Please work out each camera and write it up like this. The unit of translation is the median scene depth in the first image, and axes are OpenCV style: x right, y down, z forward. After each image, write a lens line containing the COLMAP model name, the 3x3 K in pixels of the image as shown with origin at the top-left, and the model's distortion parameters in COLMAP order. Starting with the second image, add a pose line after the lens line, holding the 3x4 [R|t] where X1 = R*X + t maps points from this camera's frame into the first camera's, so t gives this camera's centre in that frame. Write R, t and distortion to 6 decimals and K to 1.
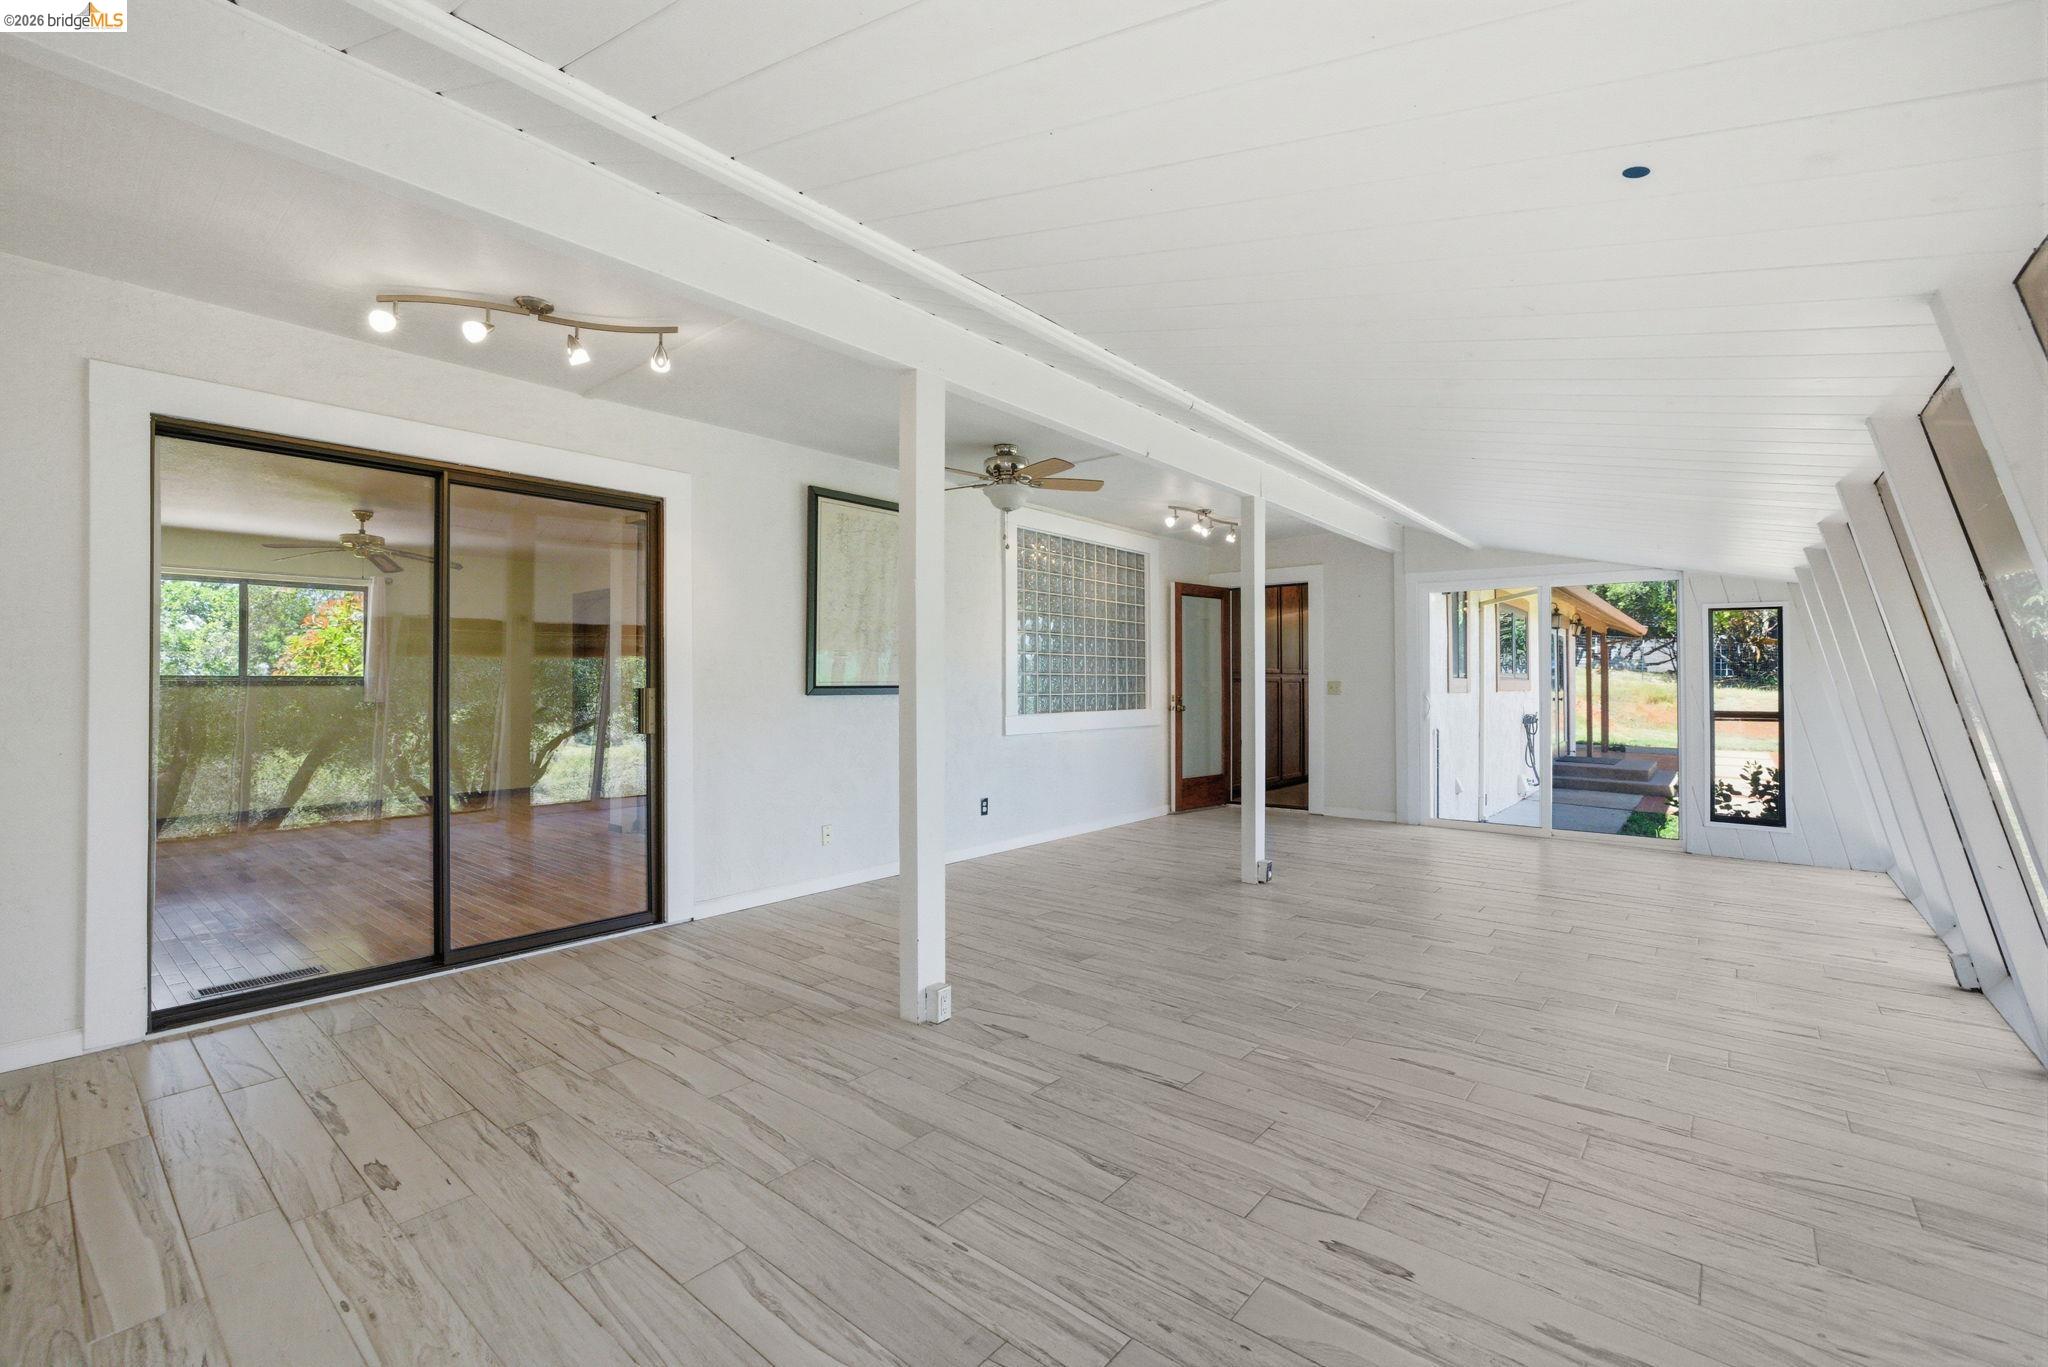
lens RADIAL K [[876.7, 0, 1023.2], [0, 876.7, 672.9], [0, 0, 1]] dist [-0.046676, 0.015810]
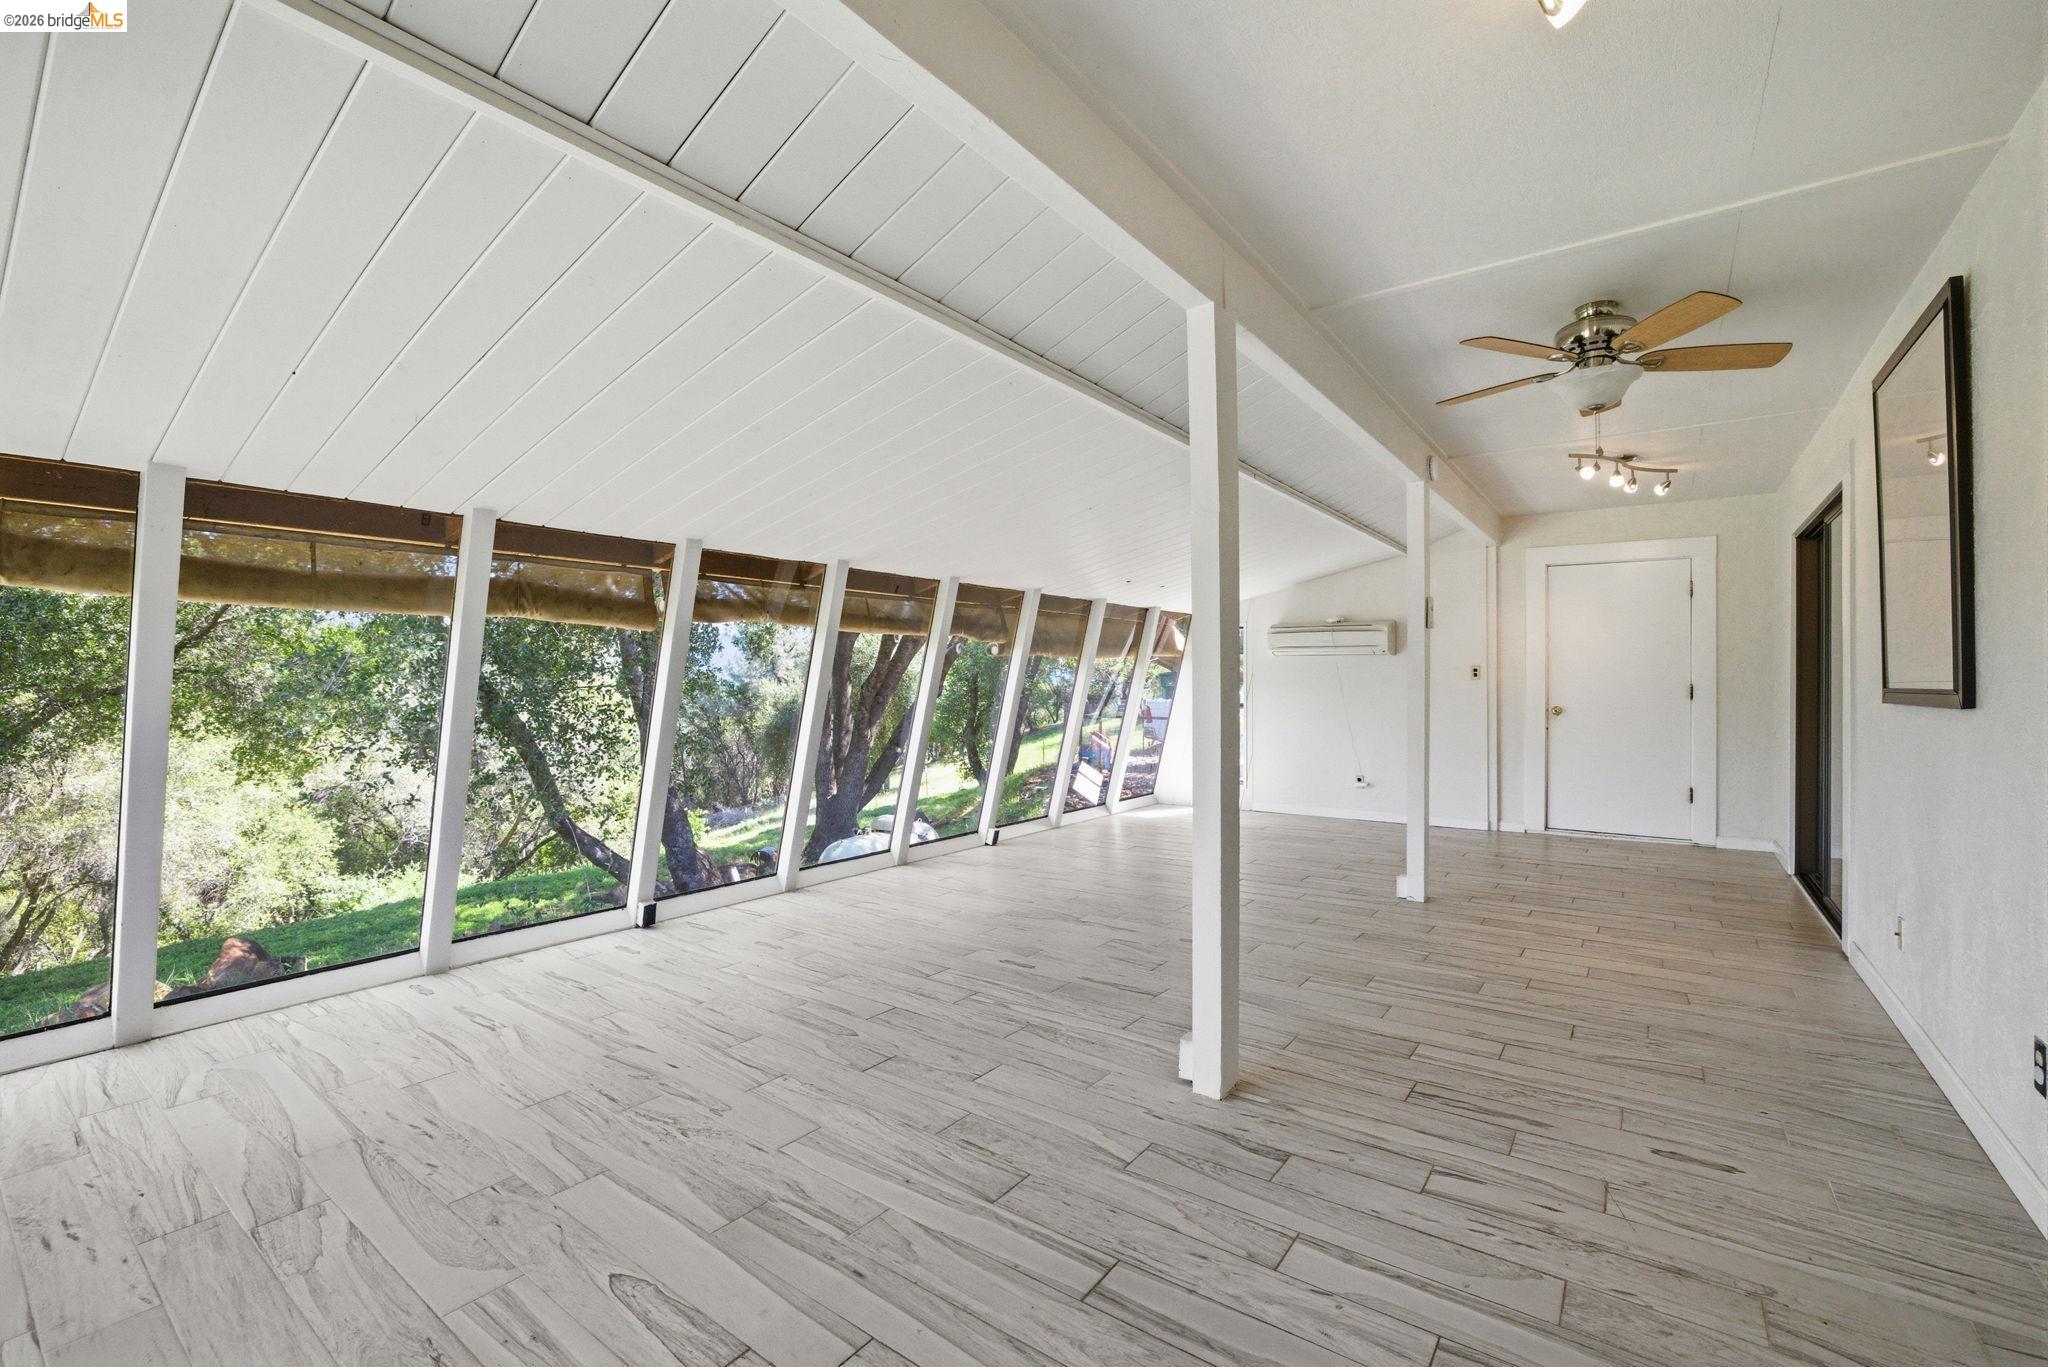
lens RADIAL K [[876.7, 0, 1023.2], [0, 876.7, 672.9], [0, 0, 1]] dist [-0.046676, 0.015810]
pose [[-0.998423, 0.002258, -0.056088, 0.701810], [0.003217, 0.999850, -0.017017, 0.017188], [0.056041, -0.017171, -0.998281, 2.618256]]
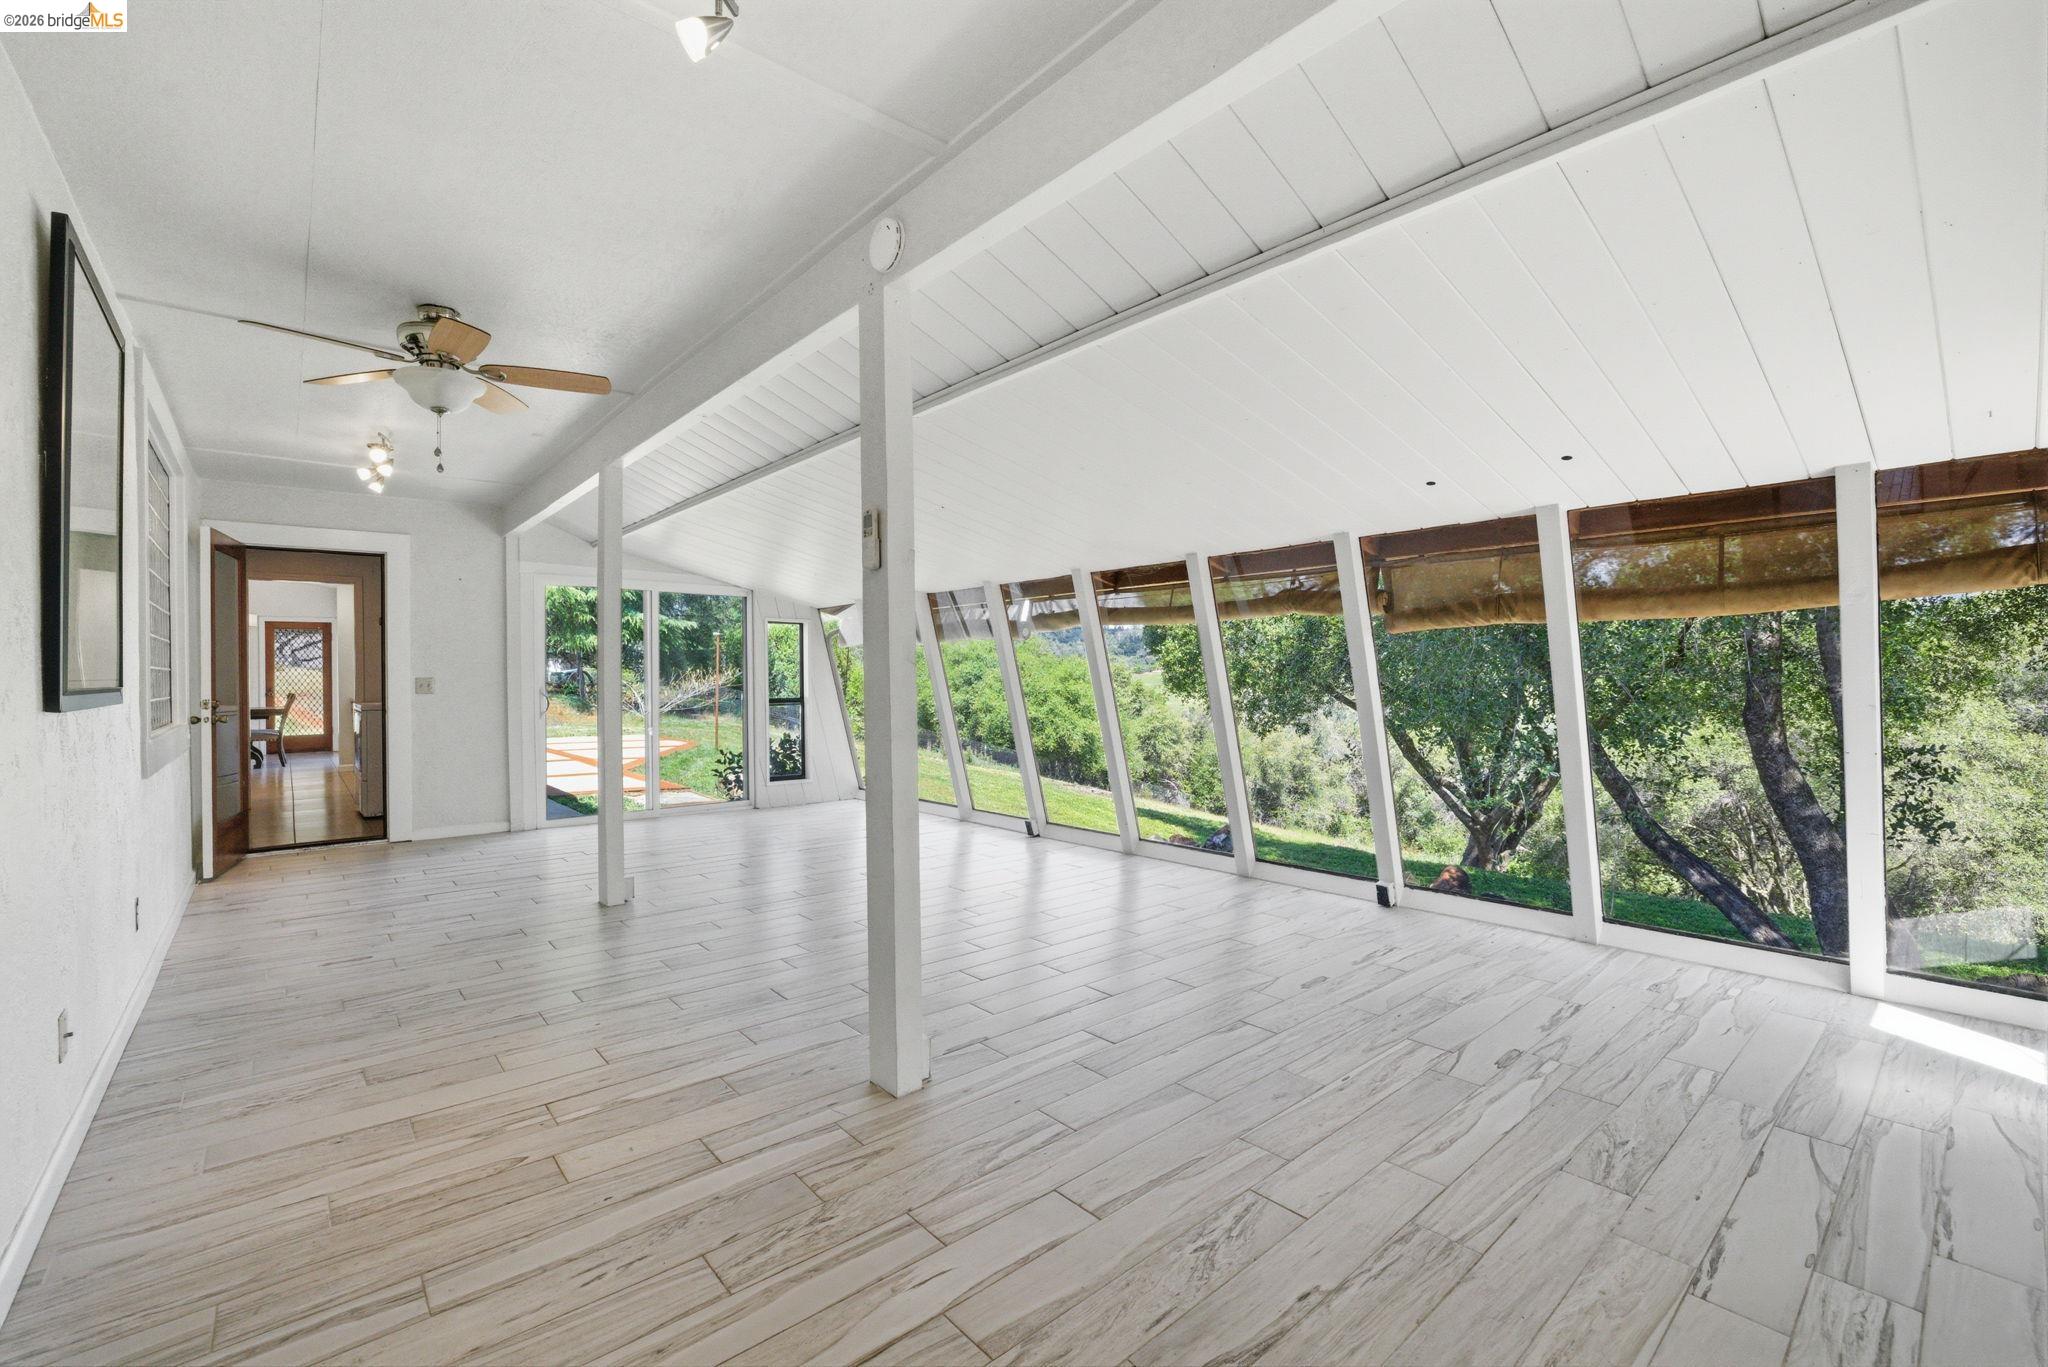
lens RADIAL K [[876.7, 0, 1023.2], [0, 876.7, 672.9], [0, 0, 1]] dist [-0.046676, 0.015810]
pose [[0.164676, 0.003148, 0.986343, -0.939822], [-0.006127, 0.999979, -0.002168, 0.008395], [-0.986329, -0.005687, 0.164691, 0.784194]]
